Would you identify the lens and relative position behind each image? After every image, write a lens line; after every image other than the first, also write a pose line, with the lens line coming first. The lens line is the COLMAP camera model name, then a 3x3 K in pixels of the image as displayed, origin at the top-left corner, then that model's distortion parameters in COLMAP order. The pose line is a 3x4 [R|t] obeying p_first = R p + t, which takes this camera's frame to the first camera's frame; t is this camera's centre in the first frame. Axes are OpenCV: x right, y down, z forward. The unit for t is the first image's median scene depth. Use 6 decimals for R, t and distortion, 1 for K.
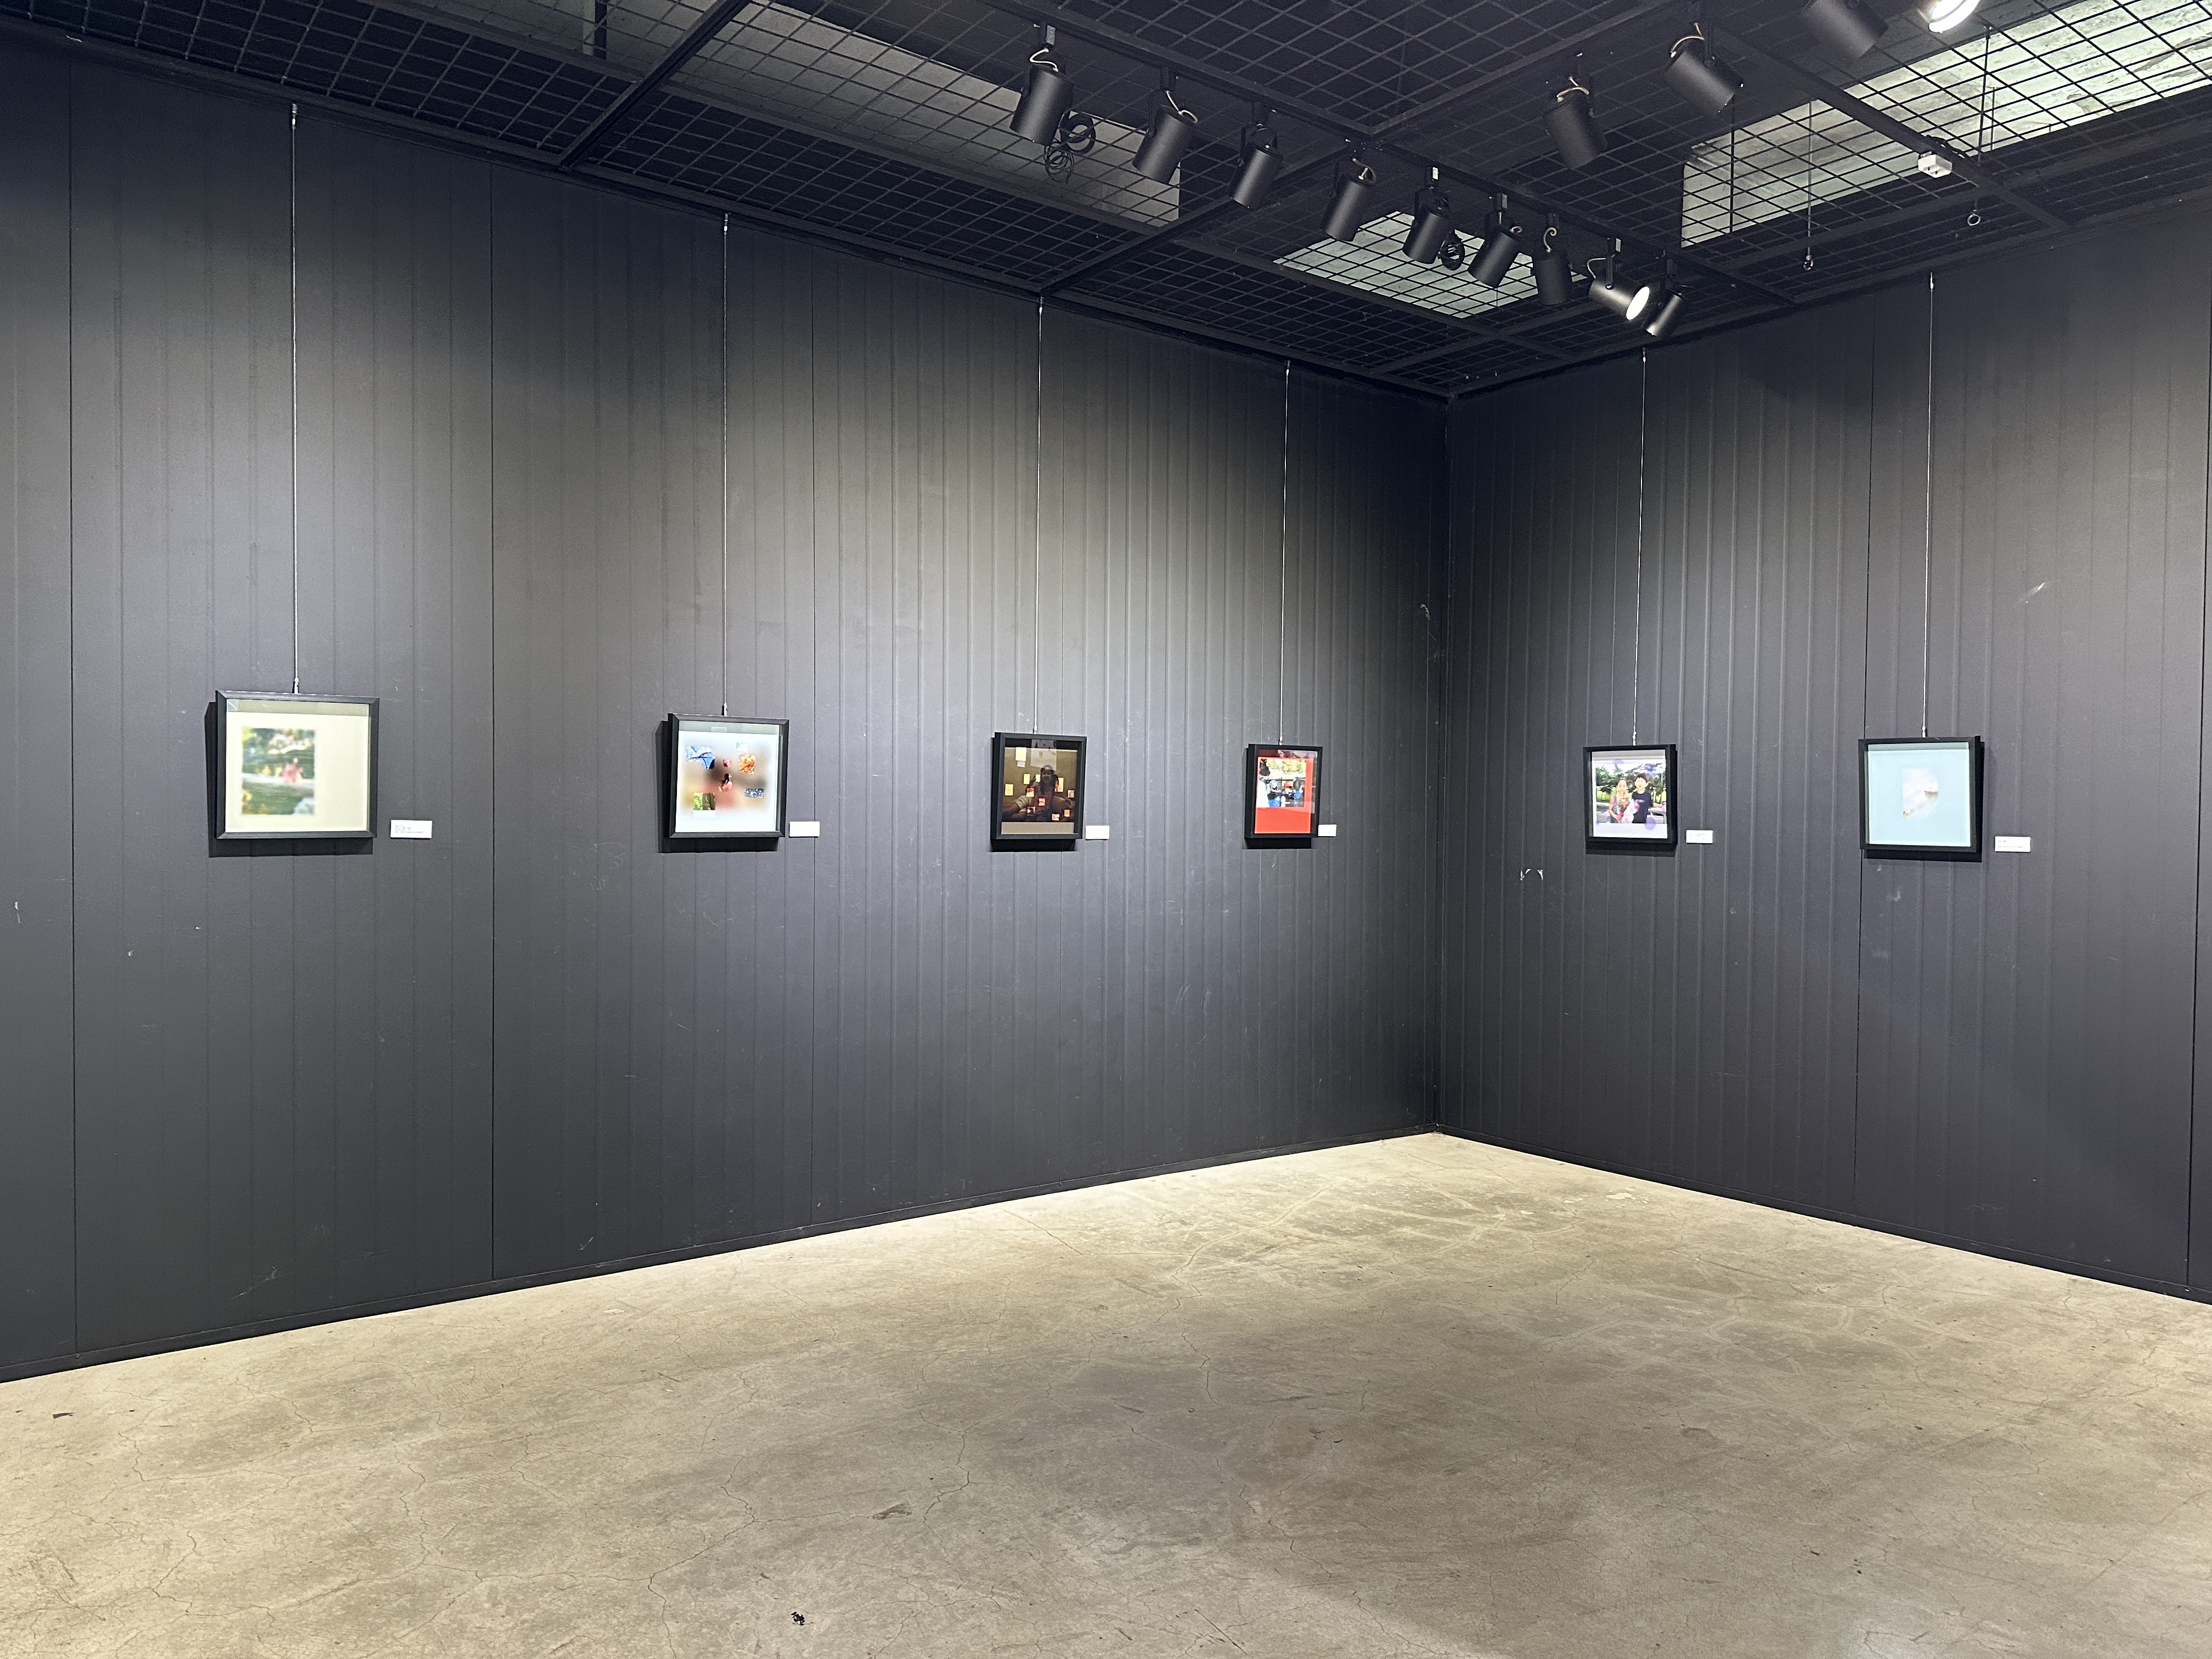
lens RADIAL K [[1541.7, 0, 1088.6], [0, 1541.7, 828.6], [0, 0, 1]] dist [0.045790, -0.055812]
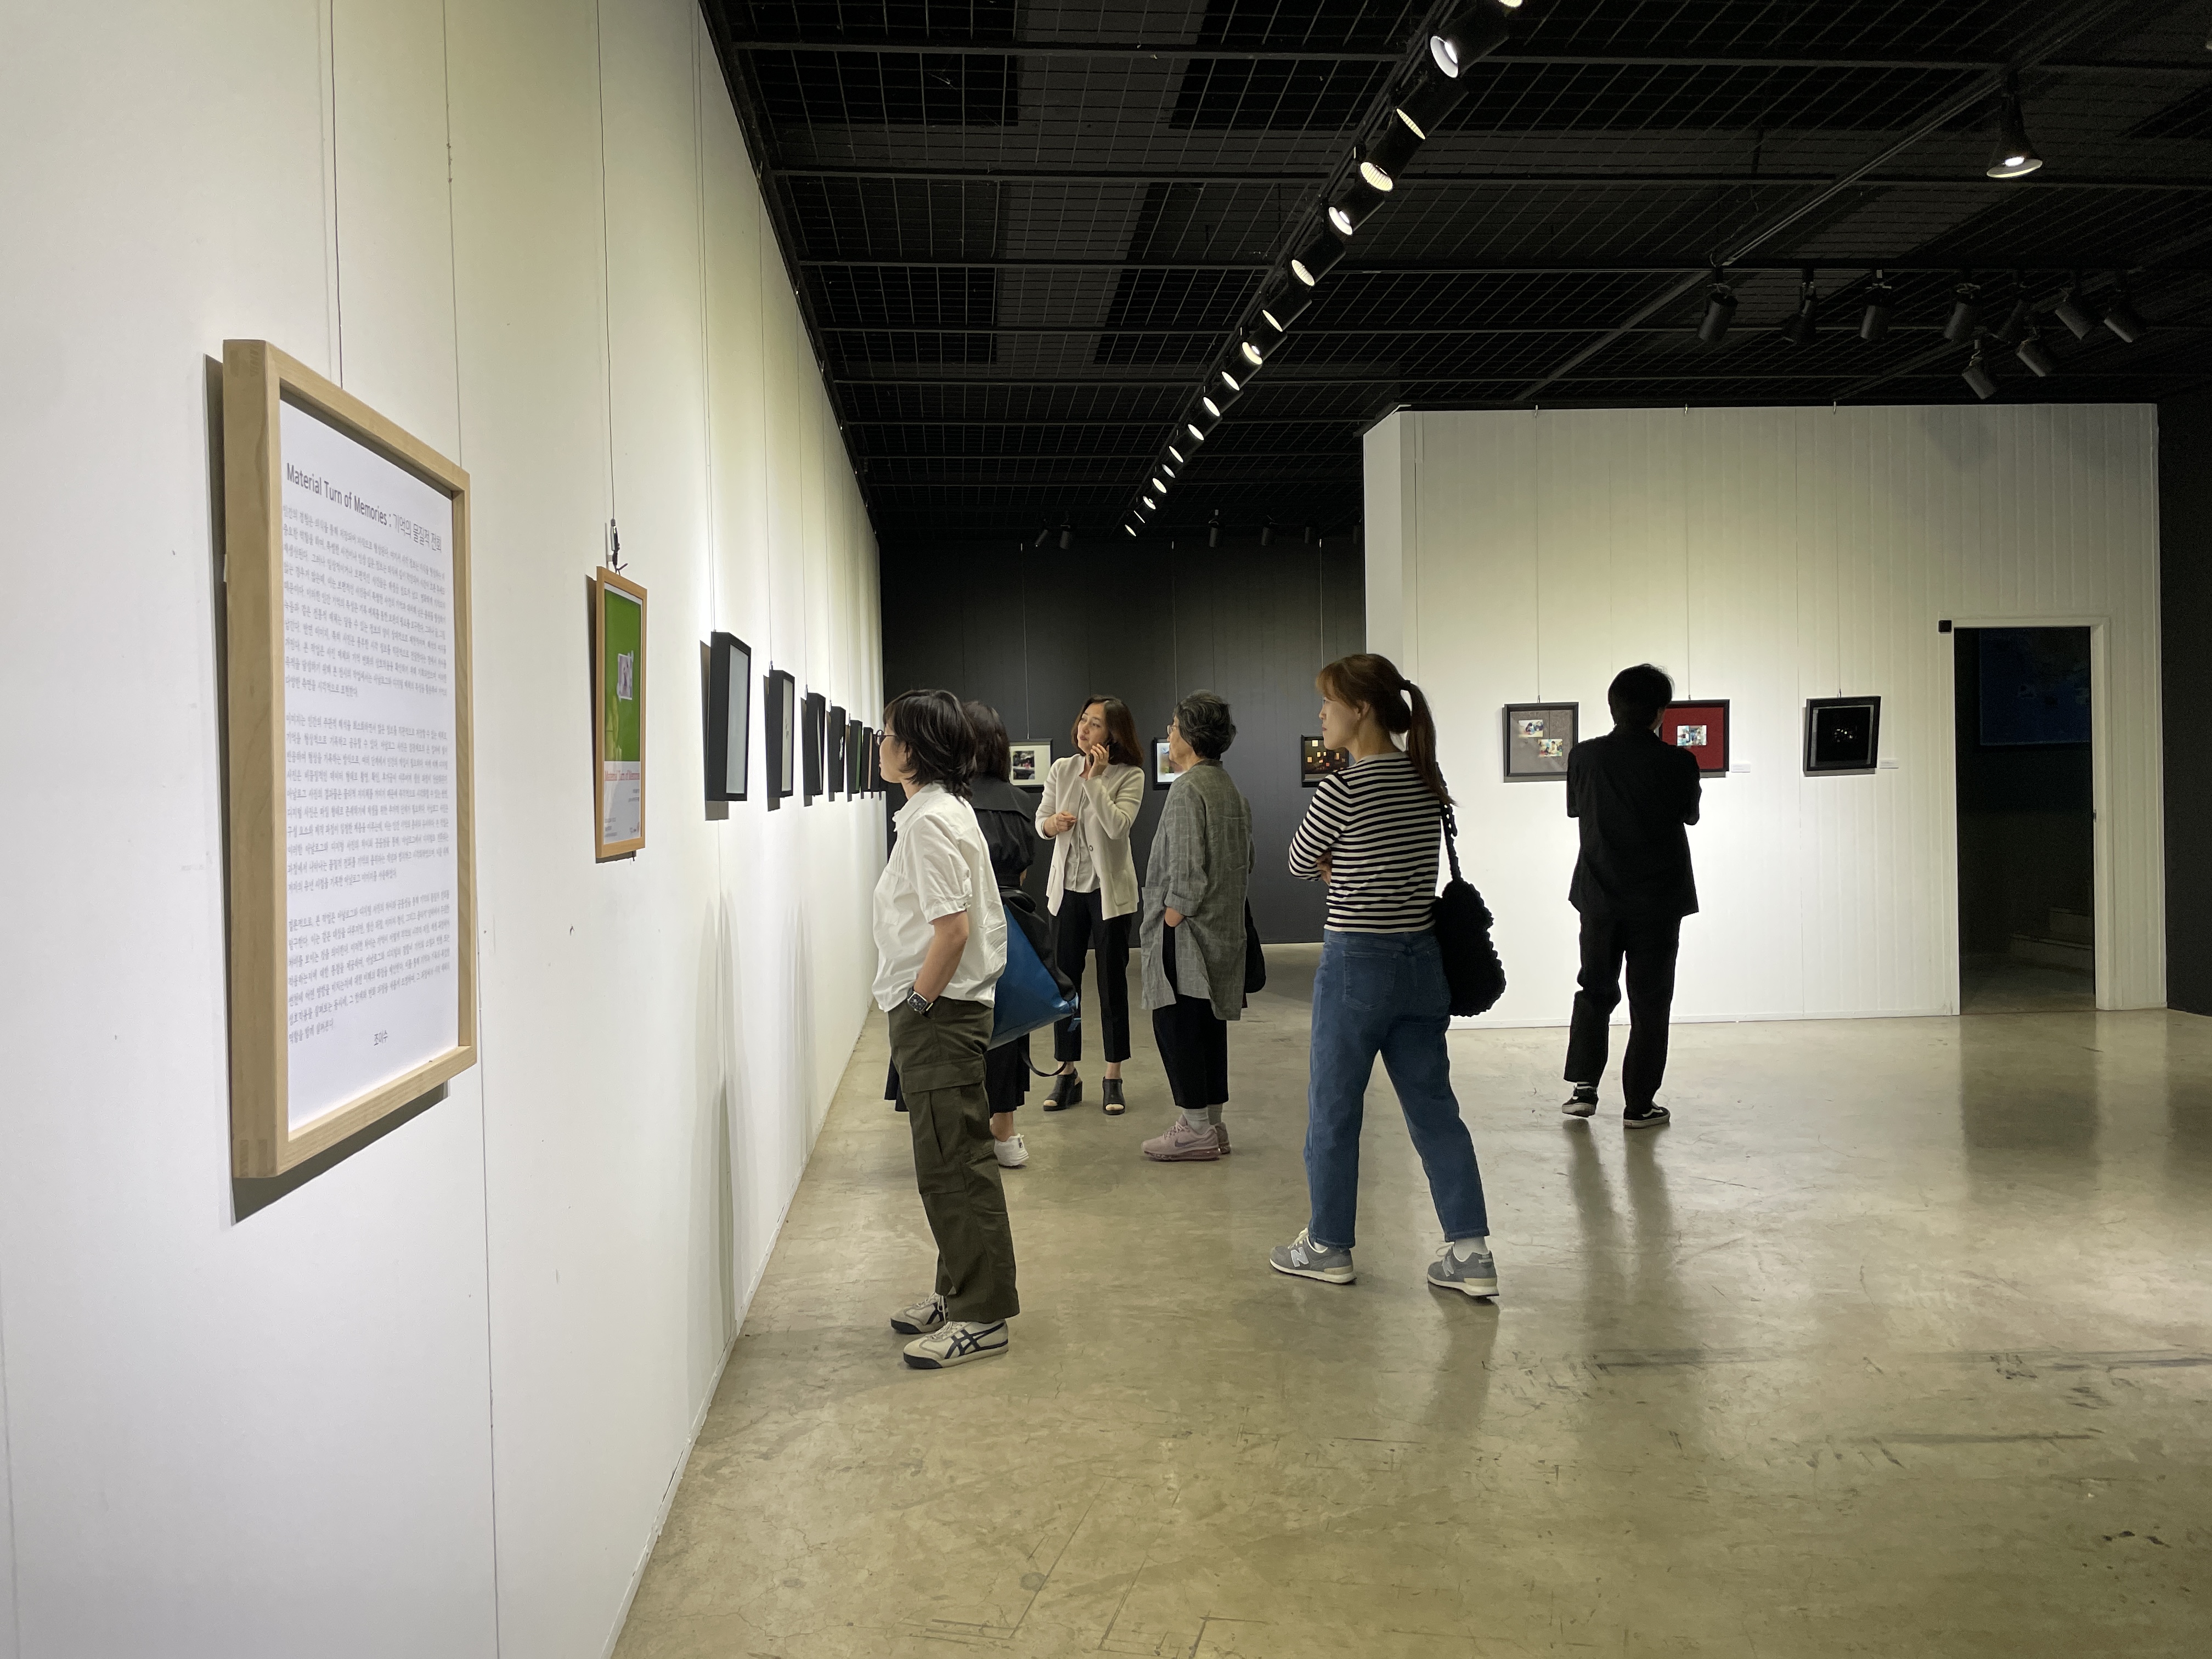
lens RADIAL K [[1676.4, 0, 1074.2], [0, 1676.4, 830.9], [0, 0, 1]] dist [0.033650, -0.038882]
pose [[0.849088, -0.006871, -0.528206, 1.120065], [0.026029, 0.999245, 0.028843, -0.000475], [0.527609, -0.038239, 0.848626, -1.502657]]
